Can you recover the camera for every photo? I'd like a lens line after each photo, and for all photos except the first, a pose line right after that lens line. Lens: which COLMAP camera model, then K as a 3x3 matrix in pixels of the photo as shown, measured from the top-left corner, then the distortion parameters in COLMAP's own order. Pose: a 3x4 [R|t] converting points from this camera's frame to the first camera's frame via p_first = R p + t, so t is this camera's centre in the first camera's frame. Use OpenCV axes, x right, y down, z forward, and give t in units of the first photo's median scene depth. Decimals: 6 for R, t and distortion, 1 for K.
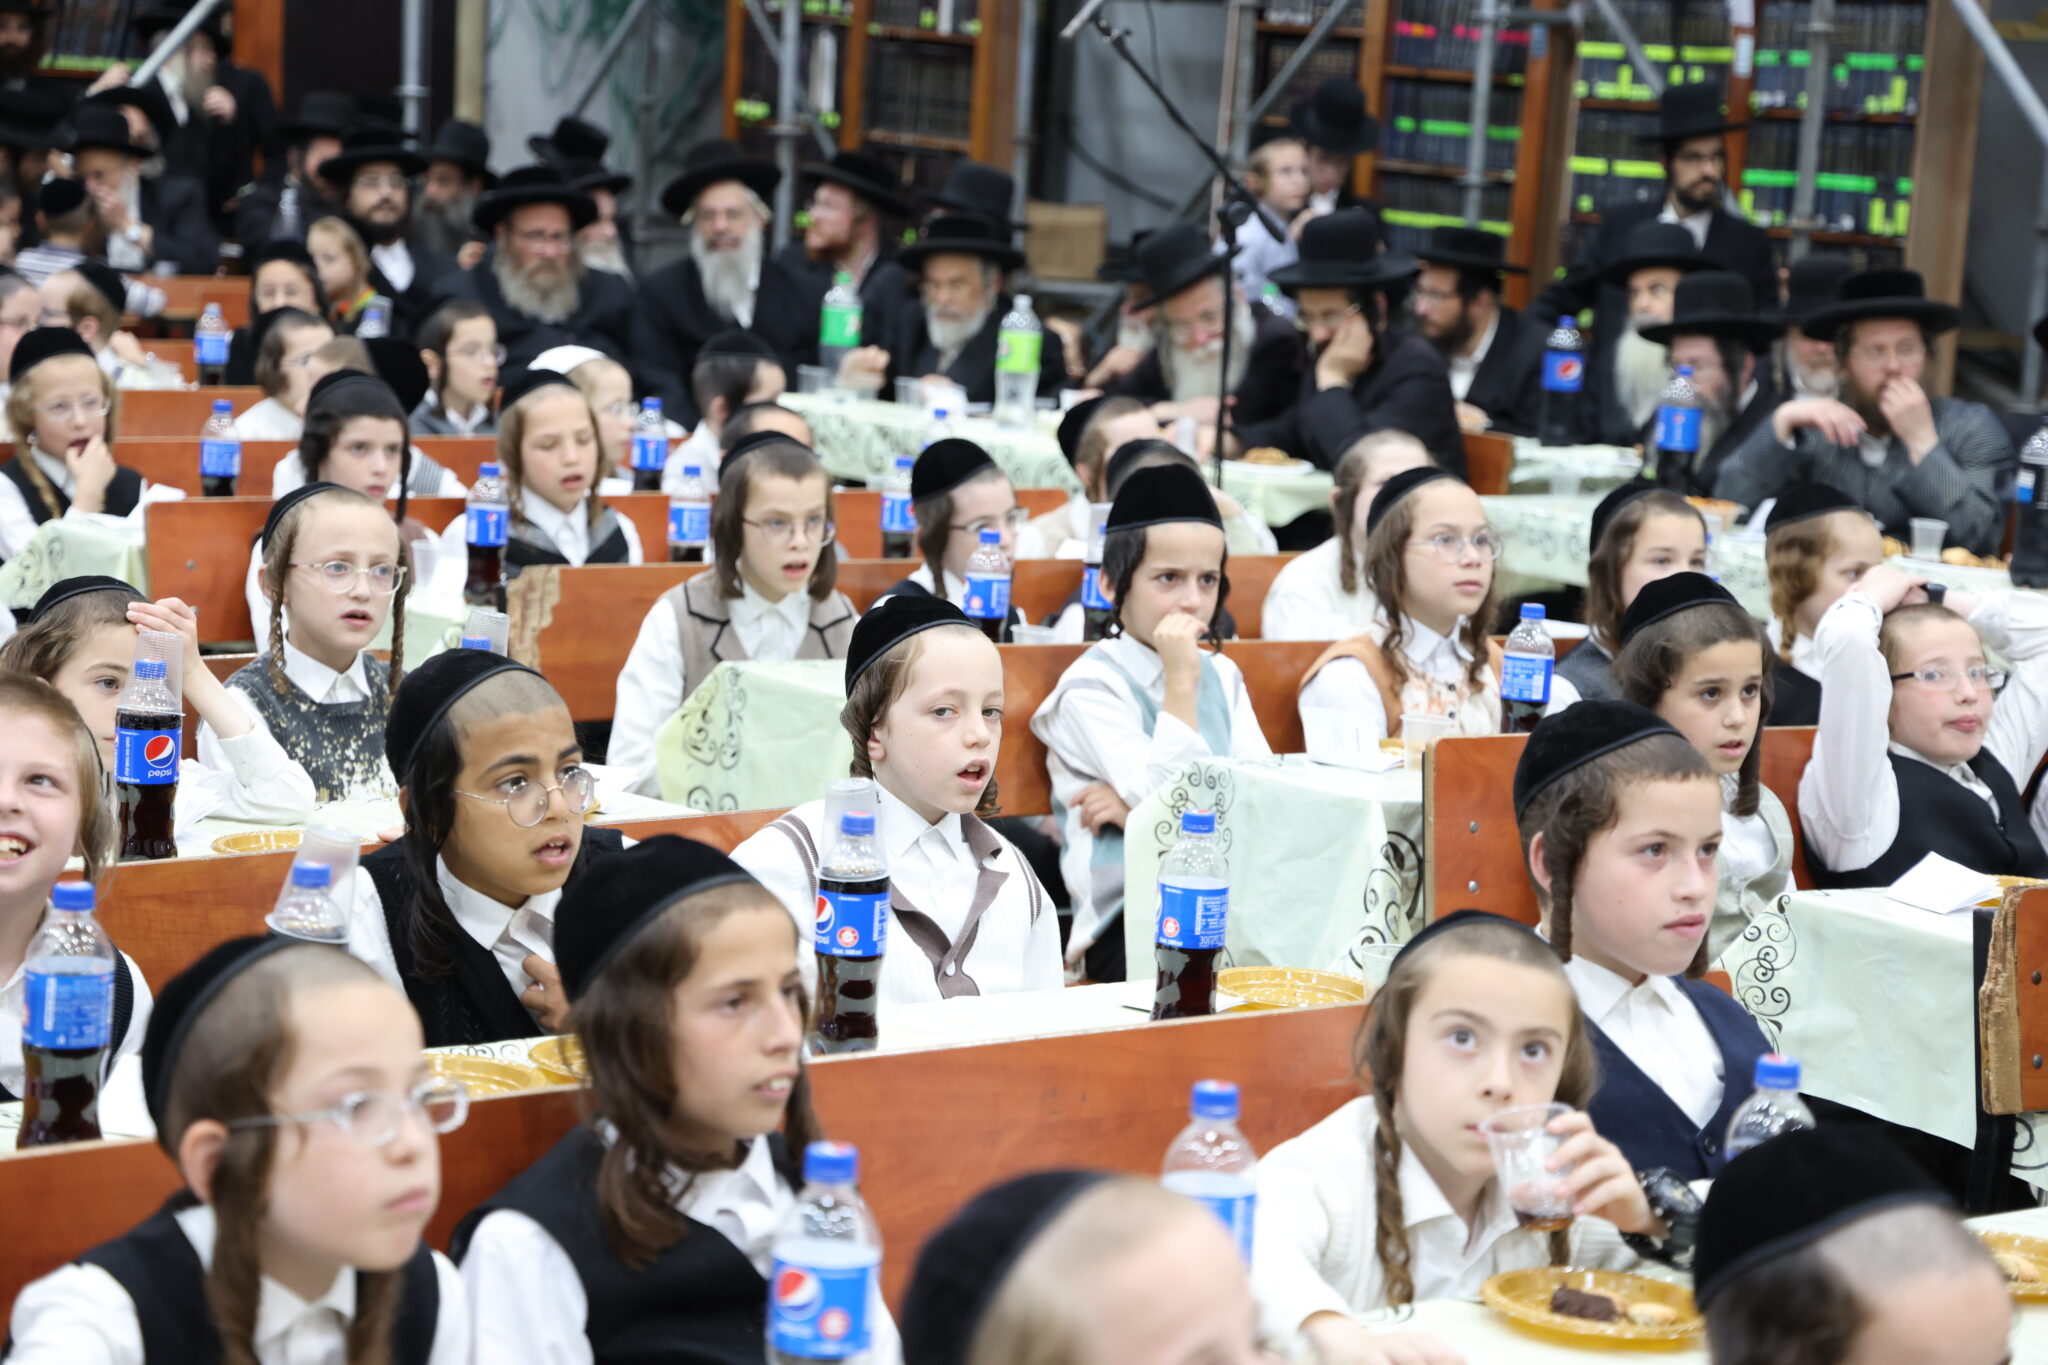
lens RADIAL K [[4999.6, 0, 1024.0], [0, 4999.6, 682.5], [0, 0, 1]] dist [0.333645, 0.066639]
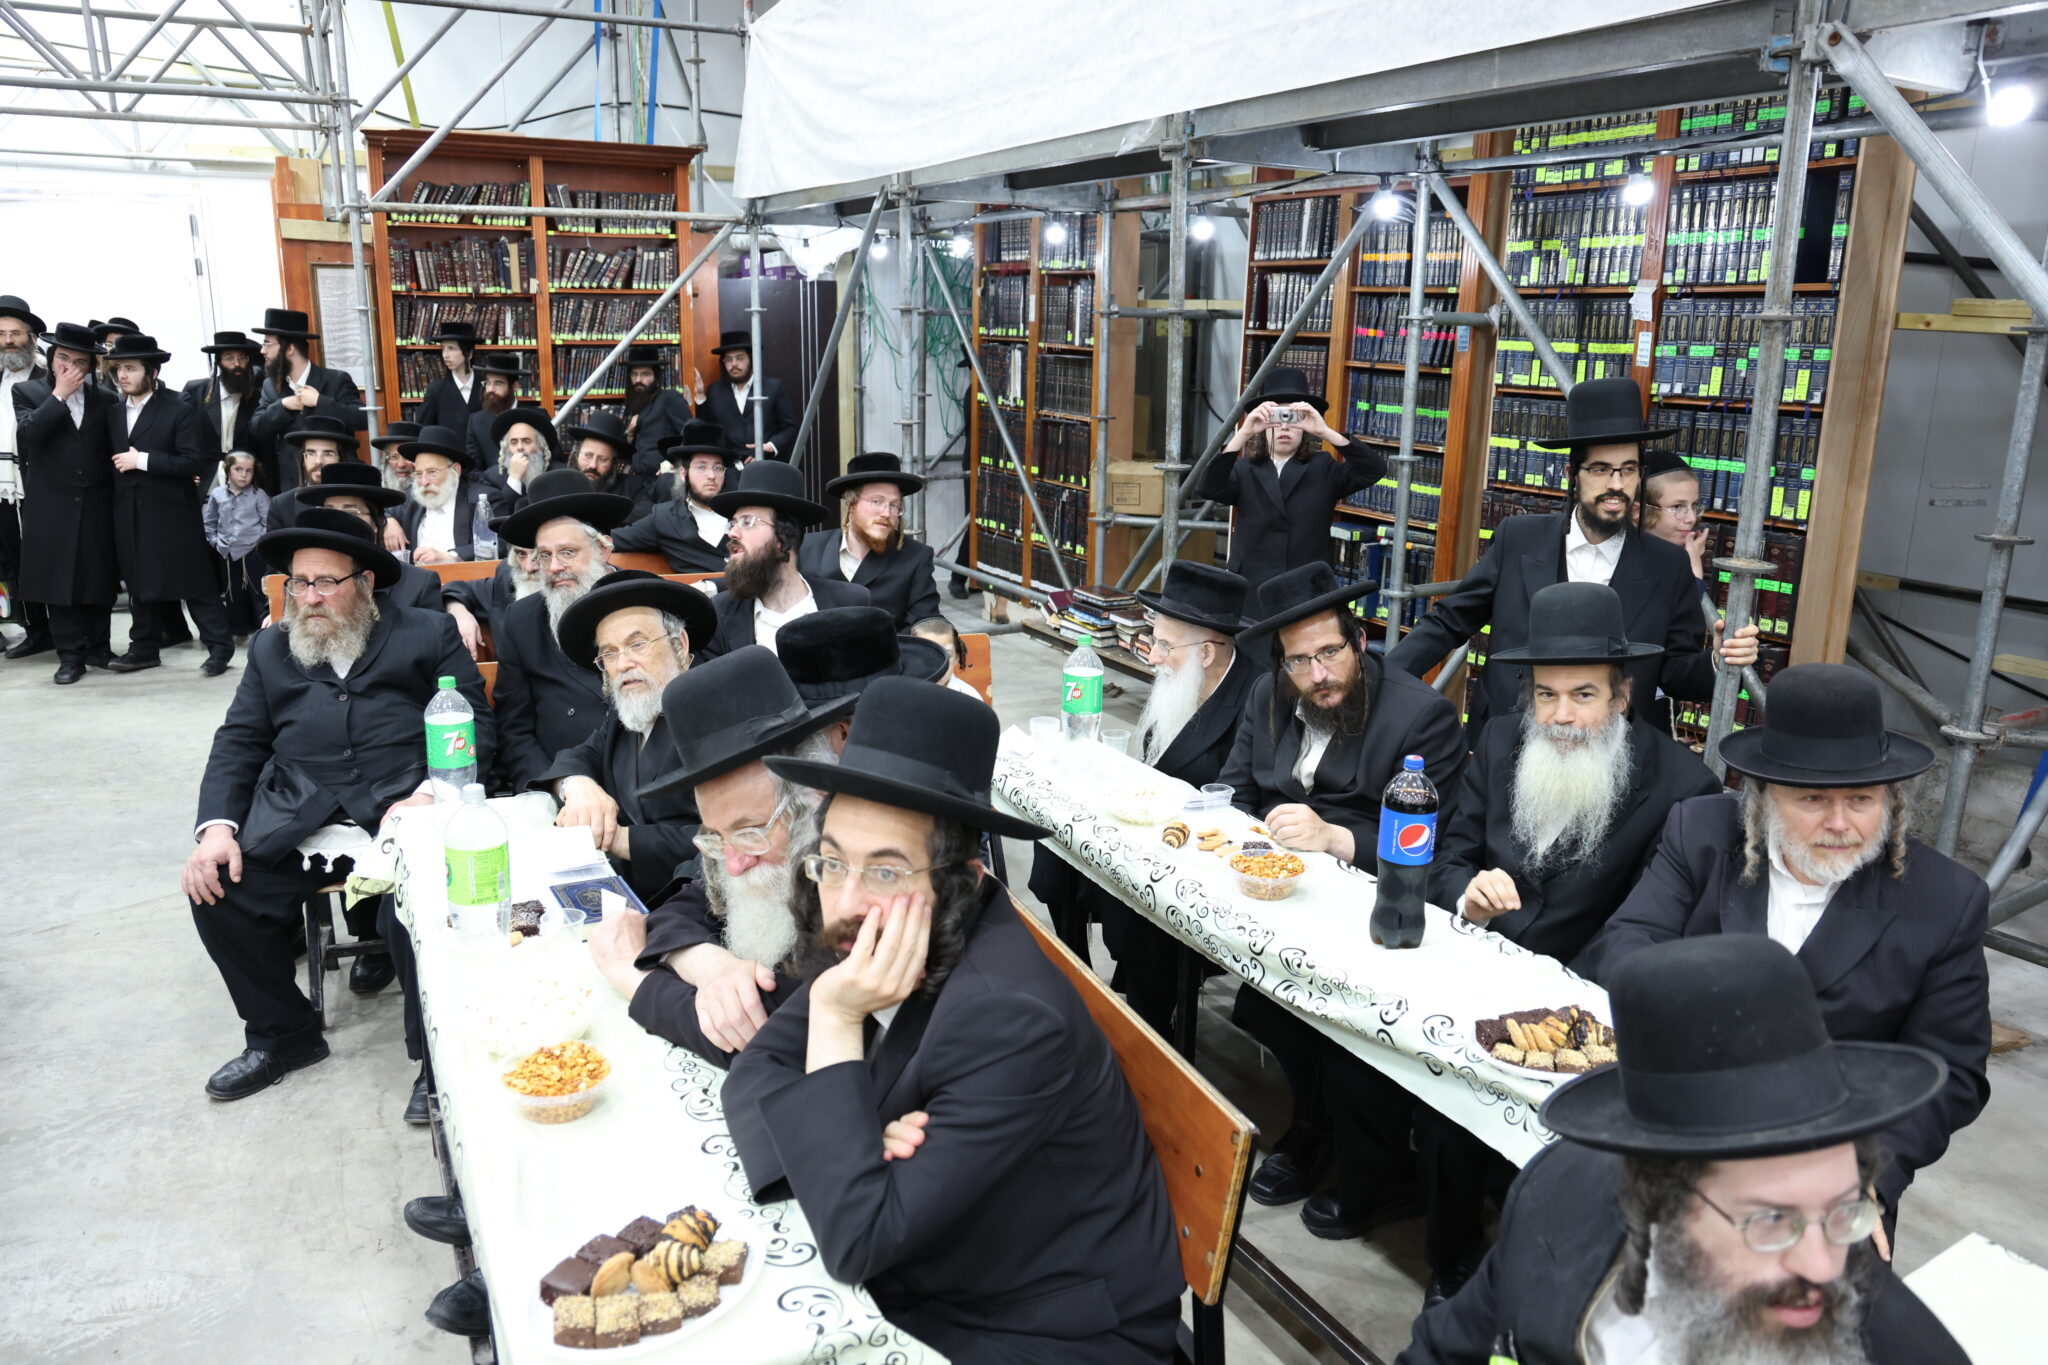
lens RADIAL K [[1436.8, 0, 1024.0], [0, 1436.8, 682.5], [0, 0, 1]] dist [-0.105191, 0.075861]
pose [[0.970475, 0.013552, -0.240820, 0.083161], [0.011586, 0.994649, 0.102661, -0.081873], [0.240923, -0.102420, 0.965125, 0.642874]]
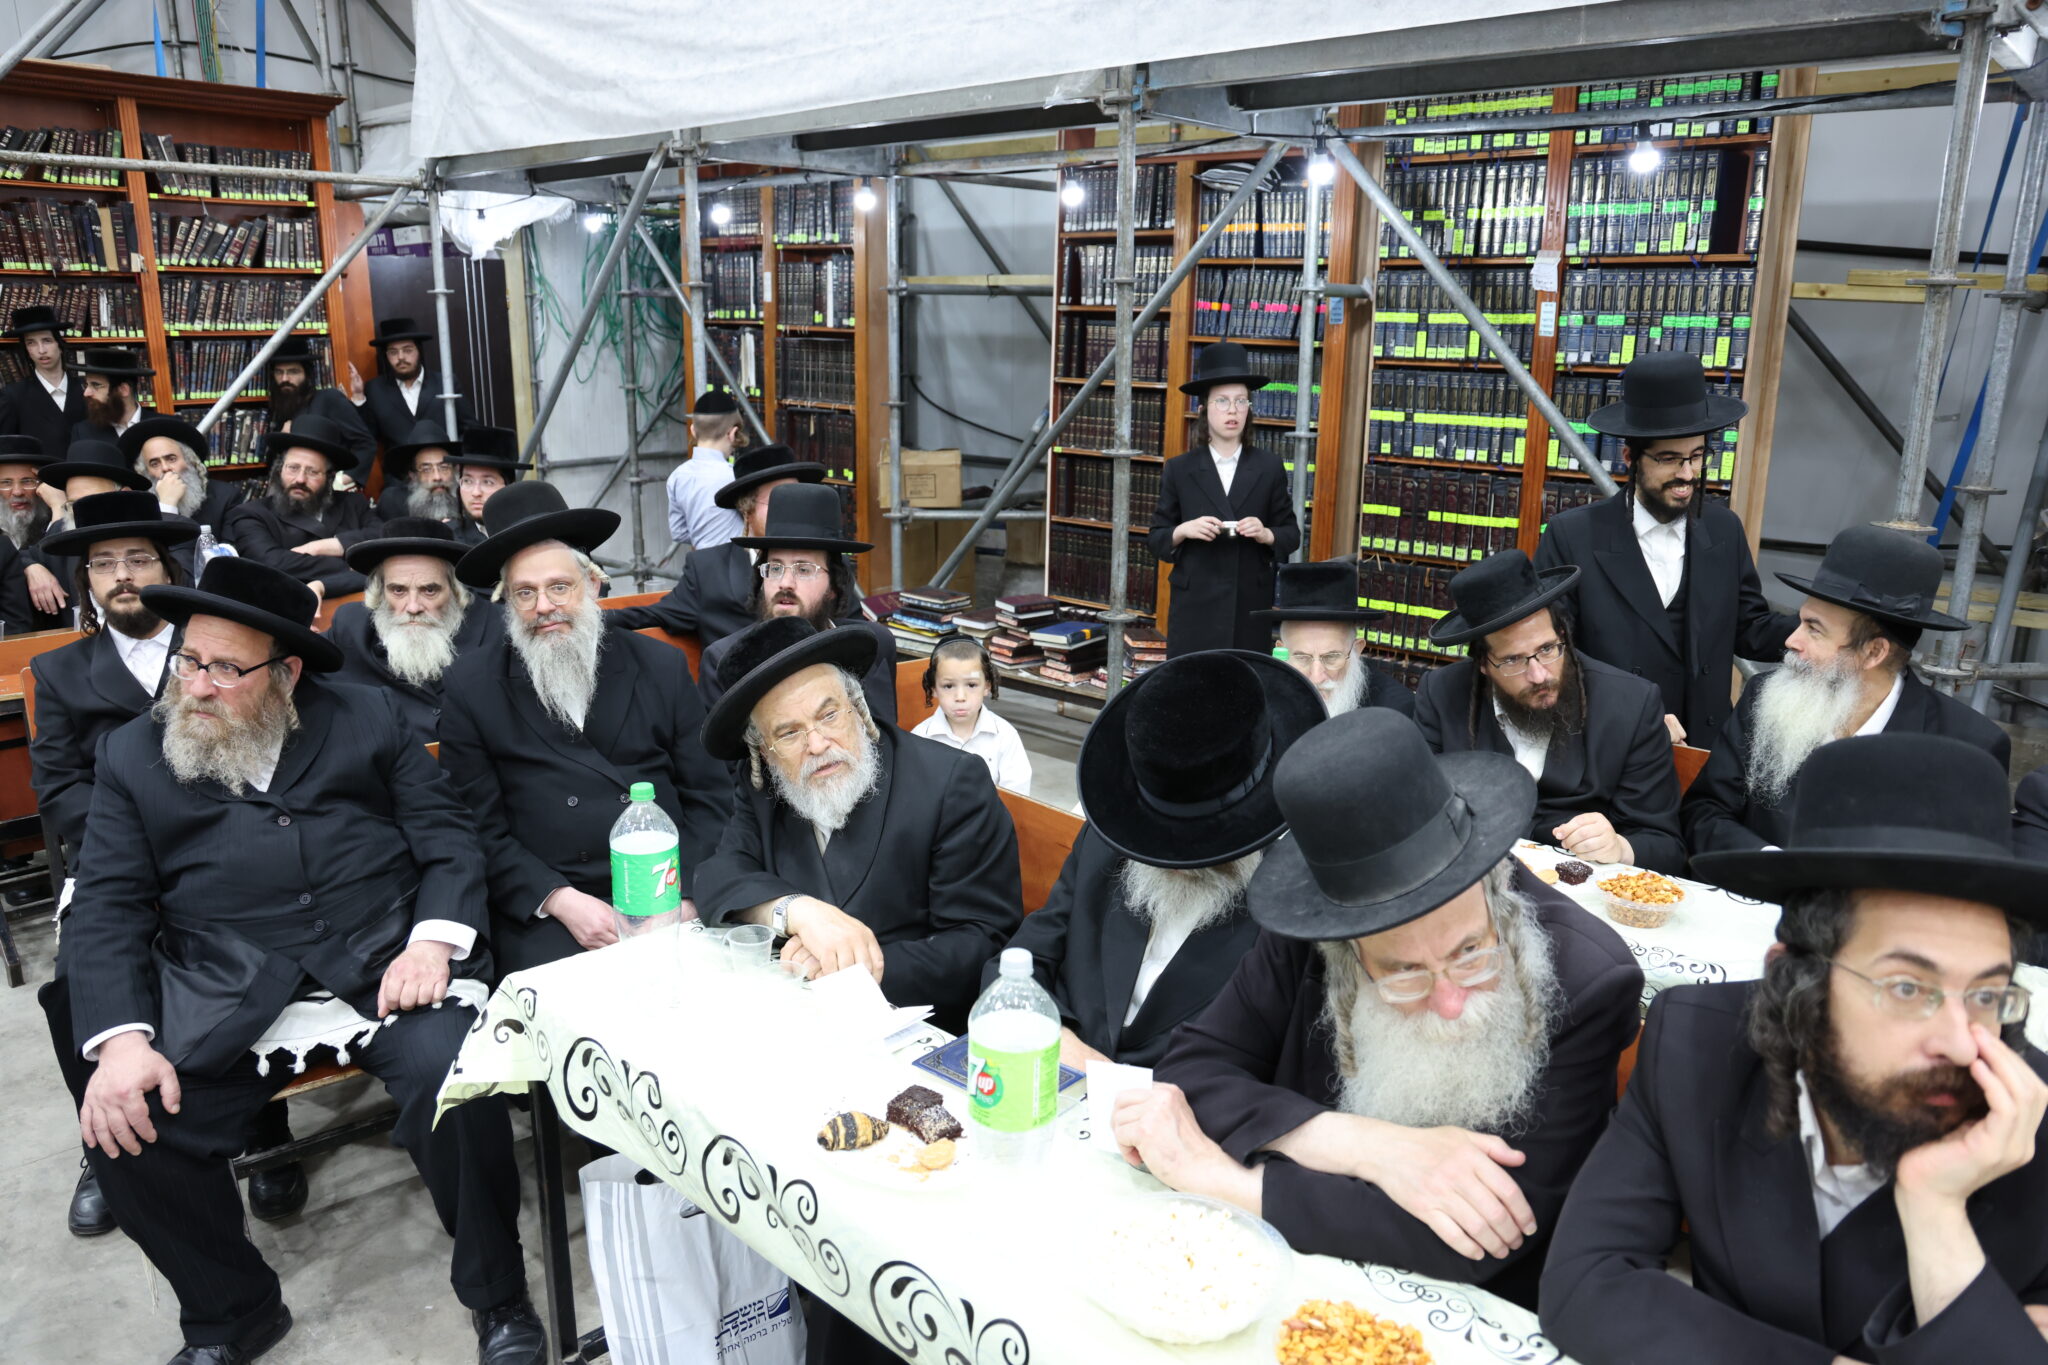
lens RADIAL K [[1436.8, 0, 1024.0], [0, 1436.8, 682.5], [0, 0, 1]] dist [-0.105191, 0.075861]
pose [[0.992971, -0.075447, 0.091198, -0.006917], [0.063879, 0.990260, 0.123713, -0.087303], [-0.099643, -0.117017, 0.988118, 0.671295]]
